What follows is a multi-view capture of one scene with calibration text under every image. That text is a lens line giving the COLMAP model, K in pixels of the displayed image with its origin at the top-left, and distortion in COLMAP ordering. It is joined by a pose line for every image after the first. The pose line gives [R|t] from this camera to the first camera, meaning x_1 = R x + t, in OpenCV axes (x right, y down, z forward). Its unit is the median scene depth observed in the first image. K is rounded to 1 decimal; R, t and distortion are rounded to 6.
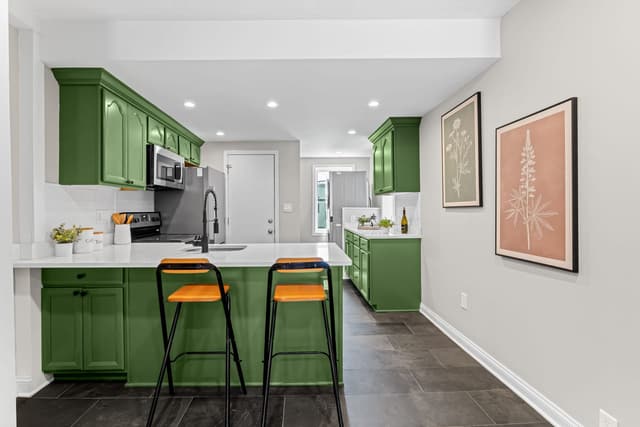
lens RADIAL K [[297.8, 0, 299.5], [0, 297.8, 208.6], [0, 0, 1]] dist [-0.000433, -0.000016]
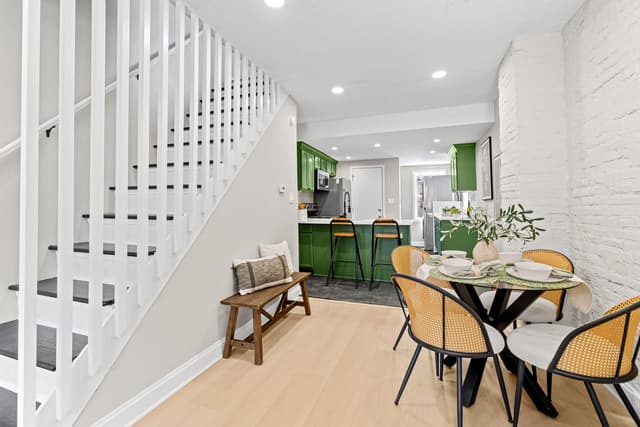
lens RADIAL K [[282.0, 0, 315.3], [0, 282.0, 189.8], [0, 0, 1]] dist [0.002563, 0.000325]
pose [[0.938985, -0.017134, -0.343531, 0.117748], [-0.000930, 0.998628, -0.052350, 0.017255], [0.343957, 0.049475, 0.937681, -0.627209]]
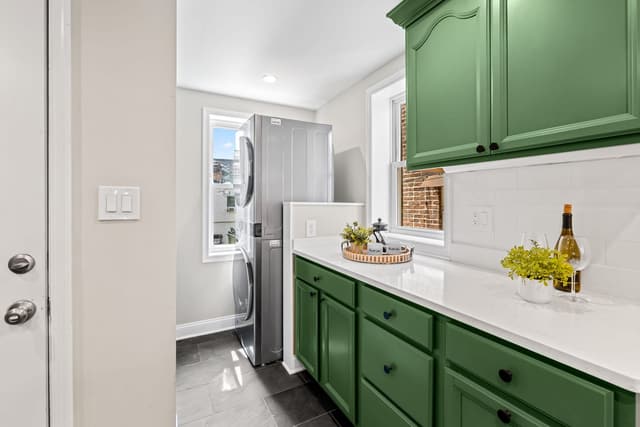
lens RADIAL K [[280.2, 0, 320.4], [0, 280.2, 199.9], [0, 0, 1]] dist [-0.001853, -0.000303]
pose [[0.872904, 0.009694, 0.487796, -0.011248], [-0.007235, 0.999950, -0.006926, -0.005597], [-0.487839, 0.002516, 0.872930, 0.900385]]
